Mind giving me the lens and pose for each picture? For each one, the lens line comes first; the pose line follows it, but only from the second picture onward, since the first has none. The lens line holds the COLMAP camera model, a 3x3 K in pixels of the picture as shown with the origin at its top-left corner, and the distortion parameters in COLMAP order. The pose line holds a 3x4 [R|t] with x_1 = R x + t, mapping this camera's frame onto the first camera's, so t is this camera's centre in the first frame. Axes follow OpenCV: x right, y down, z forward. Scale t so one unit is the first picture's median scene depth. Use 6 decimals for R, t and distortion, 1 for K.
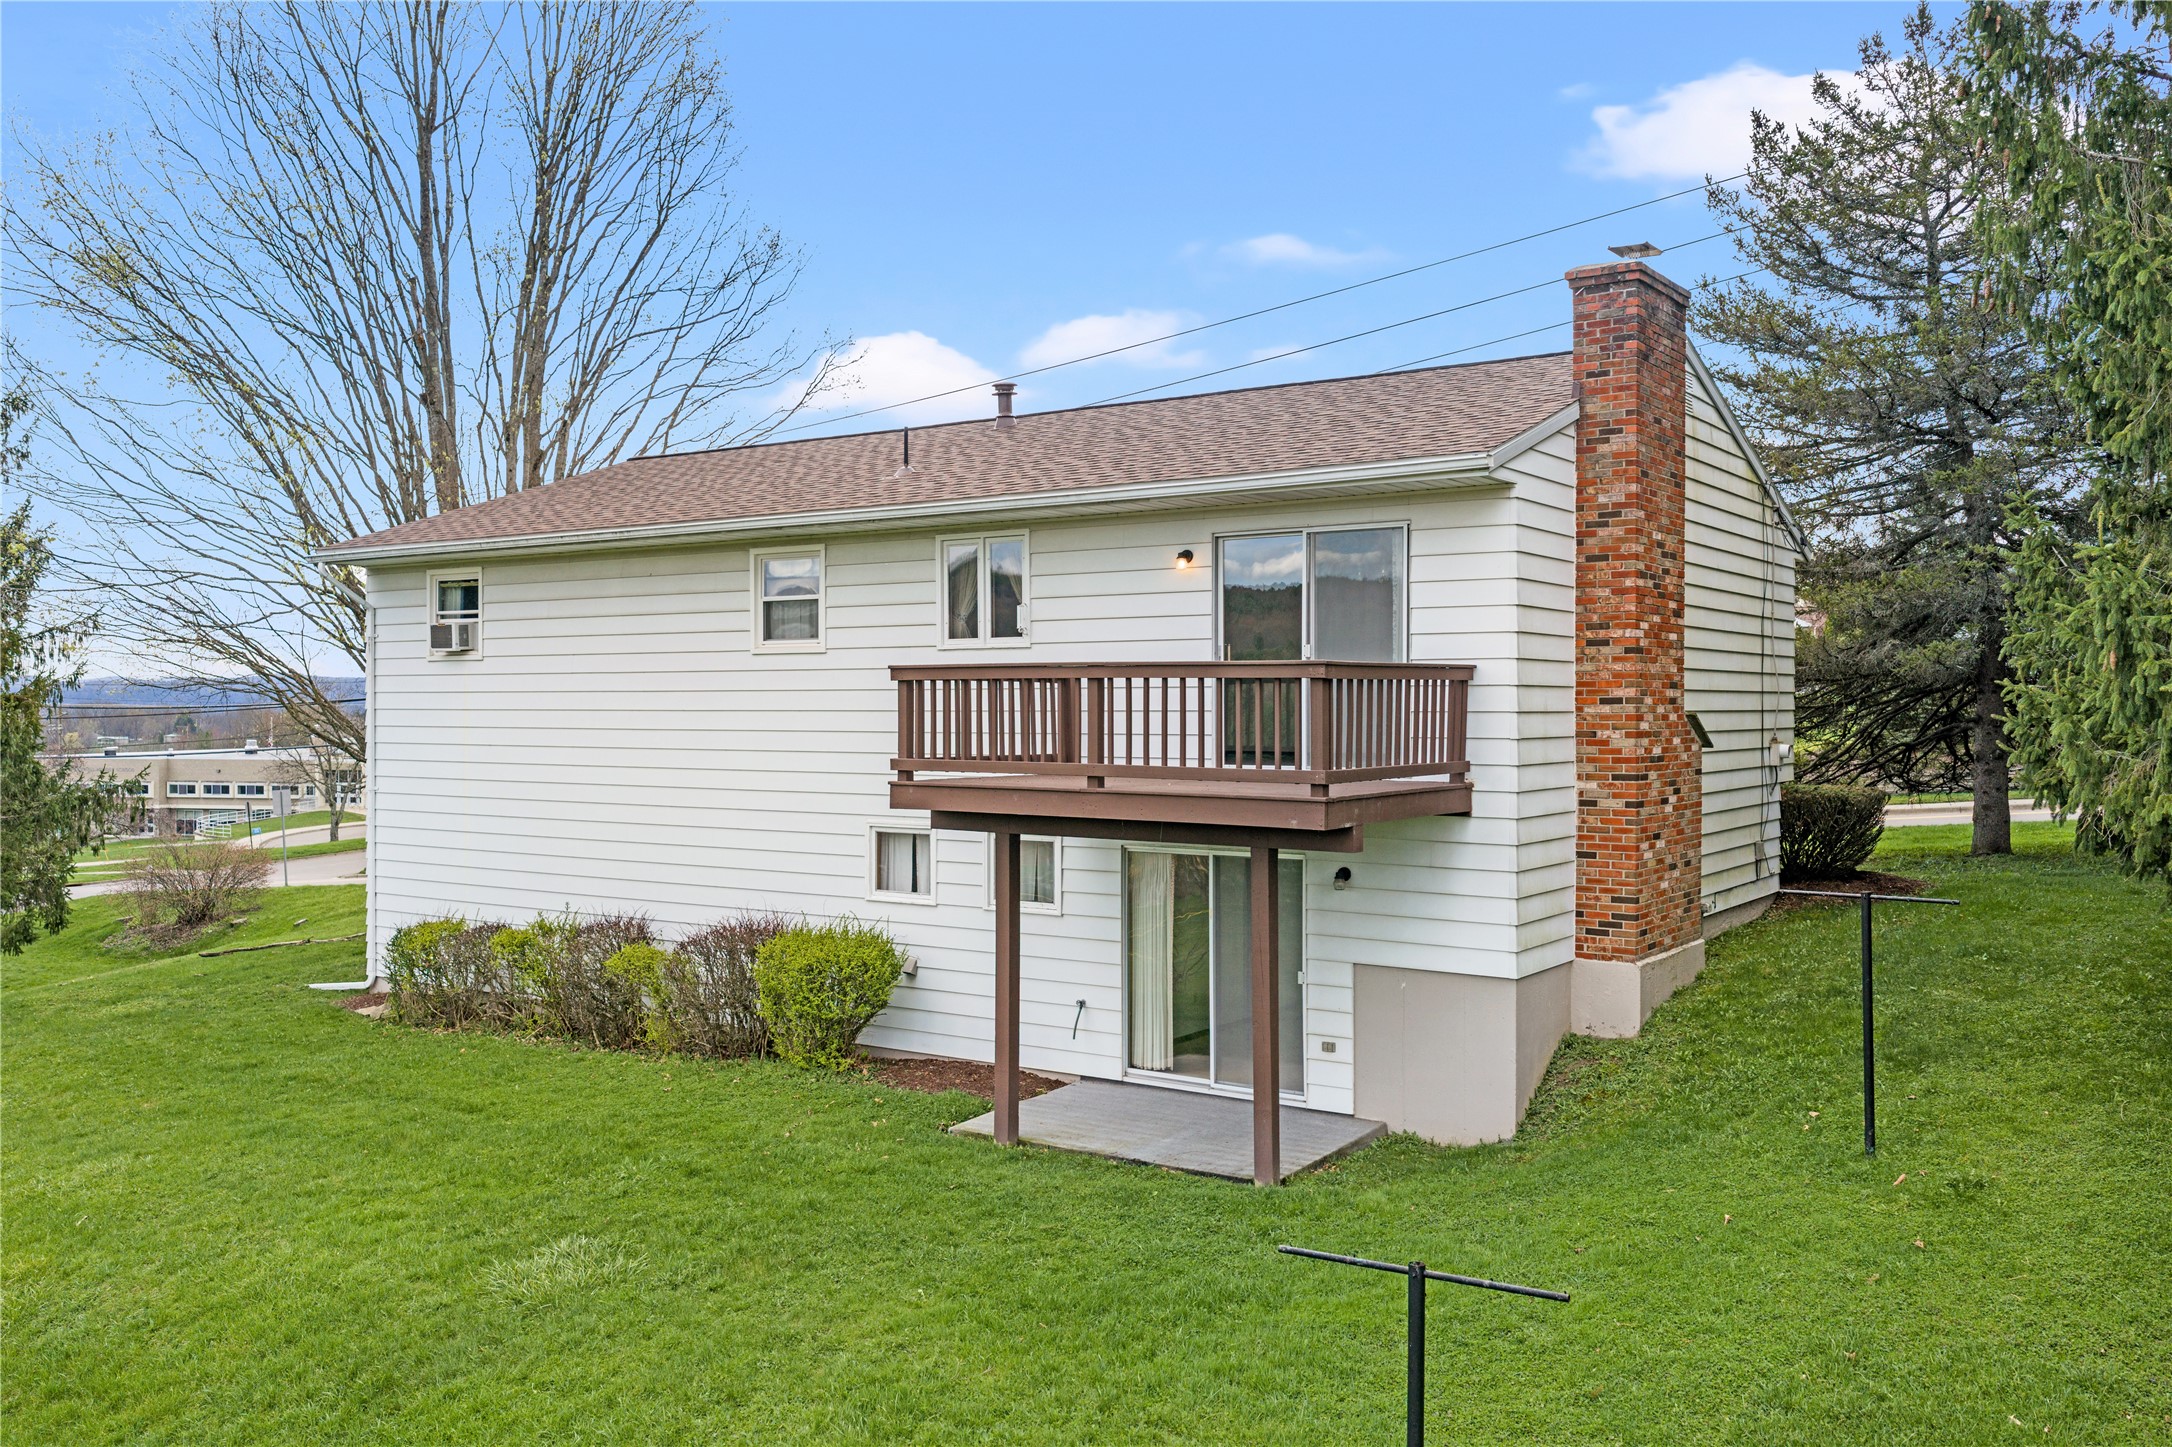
lens RADIAL K [[1766.0, 0, 1086.0], [0, 1766.0, 723.5], [0, 0, 1]] dist [0.037919, -0.000839]
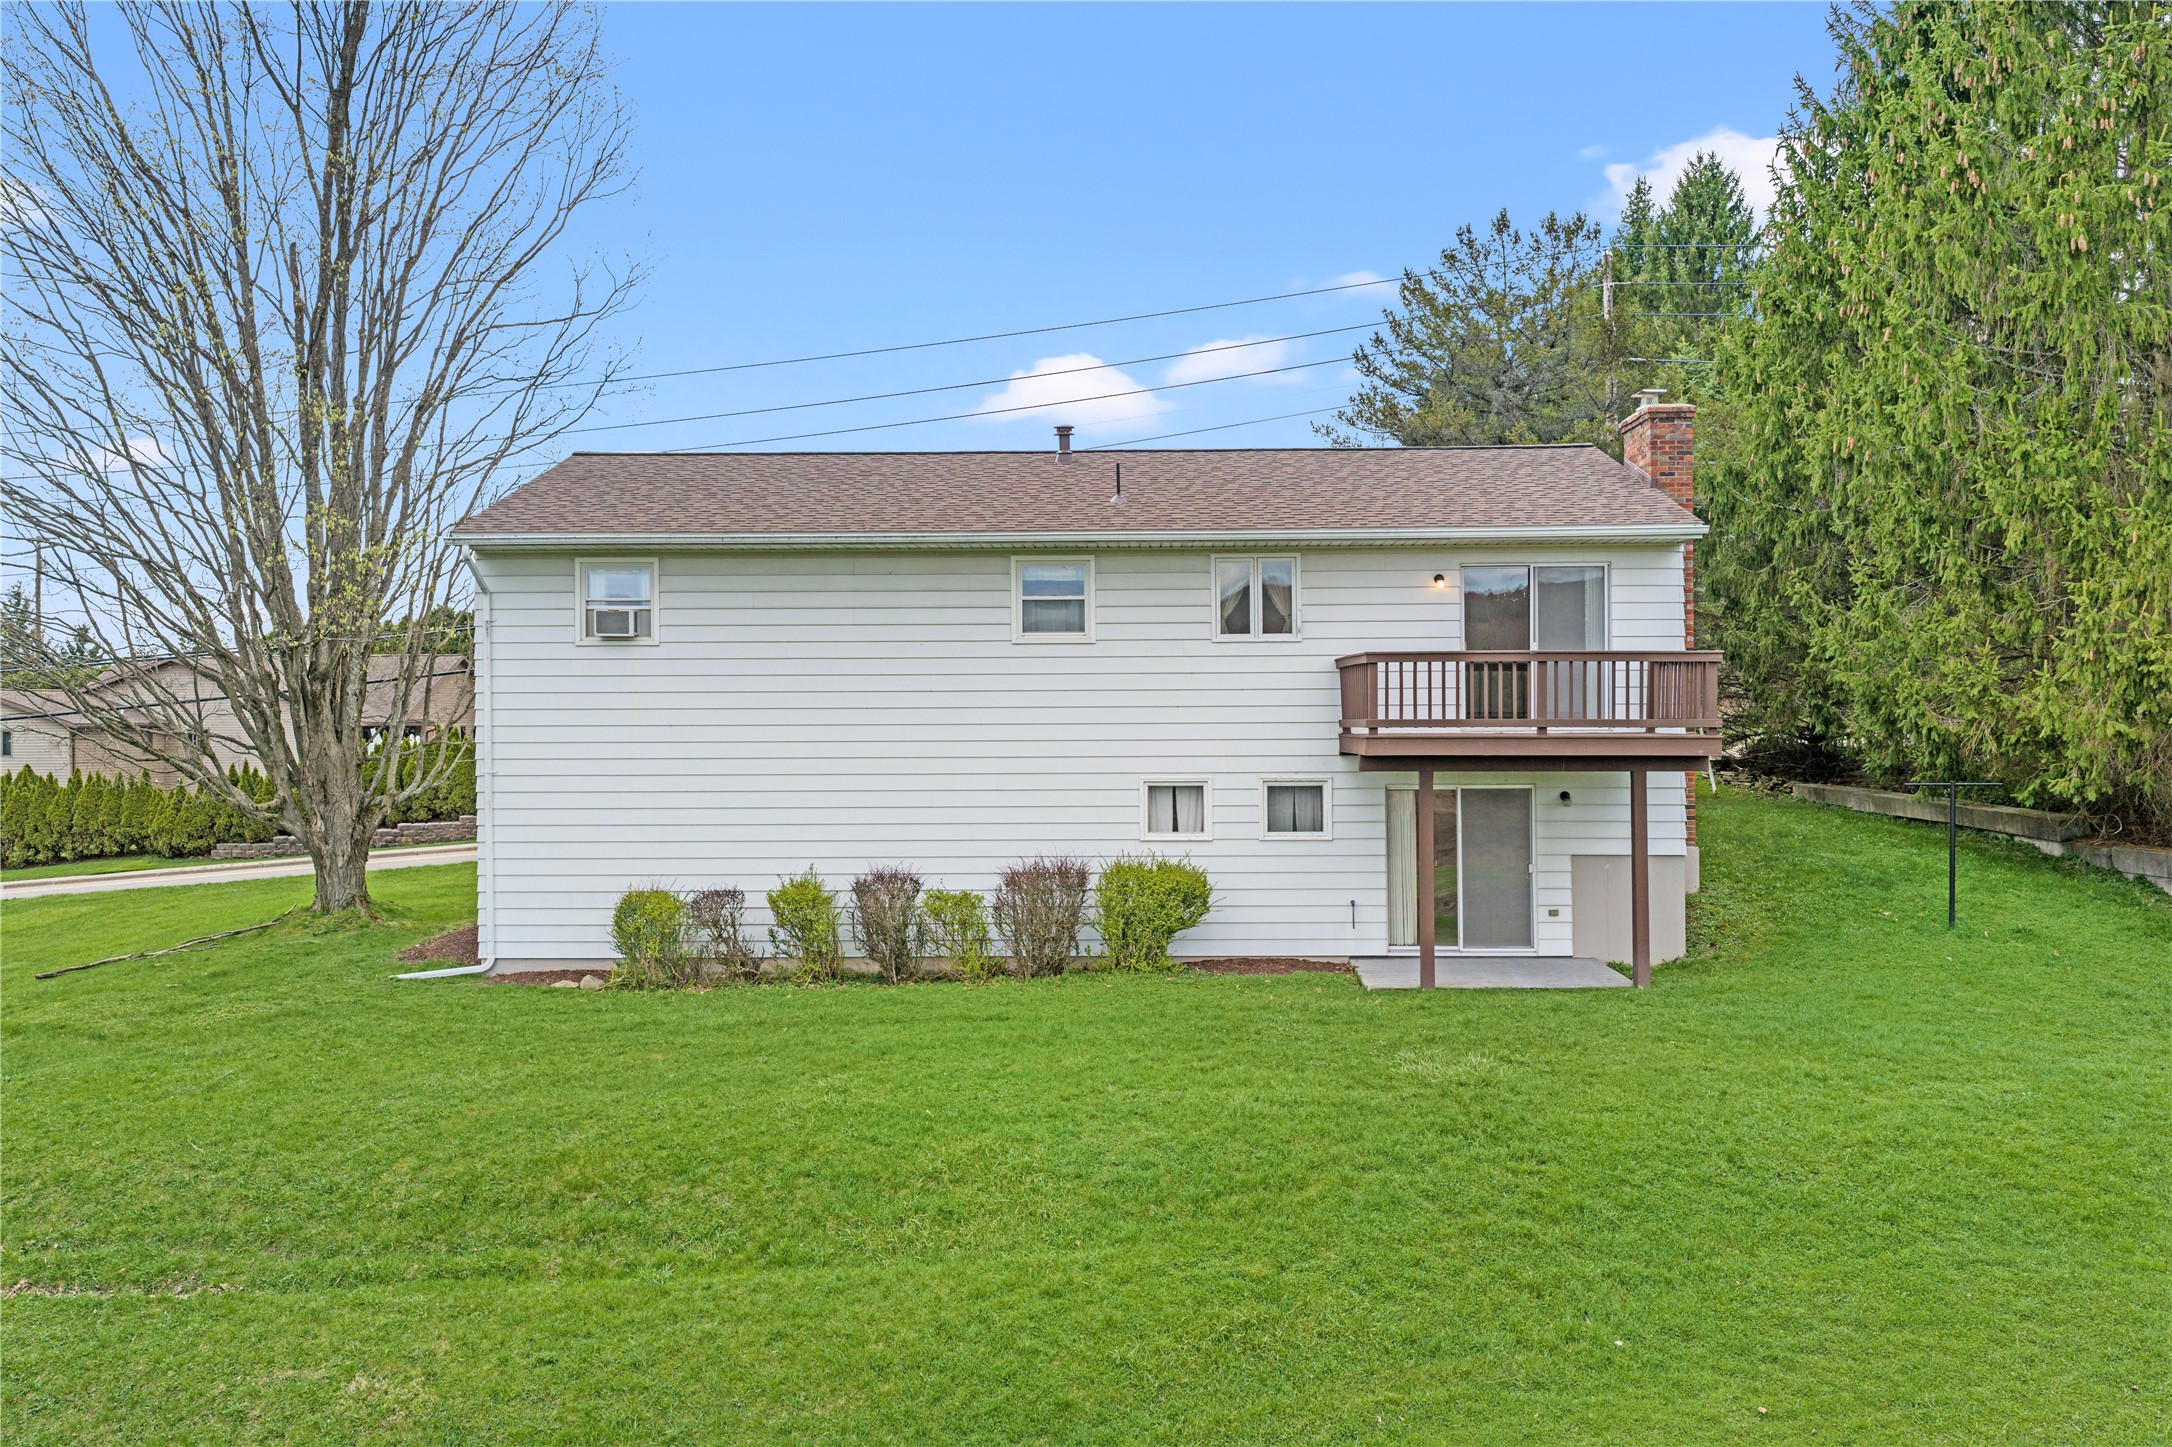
lens RADIAL K [[1766.0, 0, 1086.0], [0, 1766.0, 723.5], [0, 0, 1]] dist [0.037919, -0.000839]
pose [[0.836870, -0.004551, 0.547383, -0.932385], [0.010459, 0.999916, -0.007677, 0.028783], [-0.547302, 0.012150, 0.836847, -0.030143]]
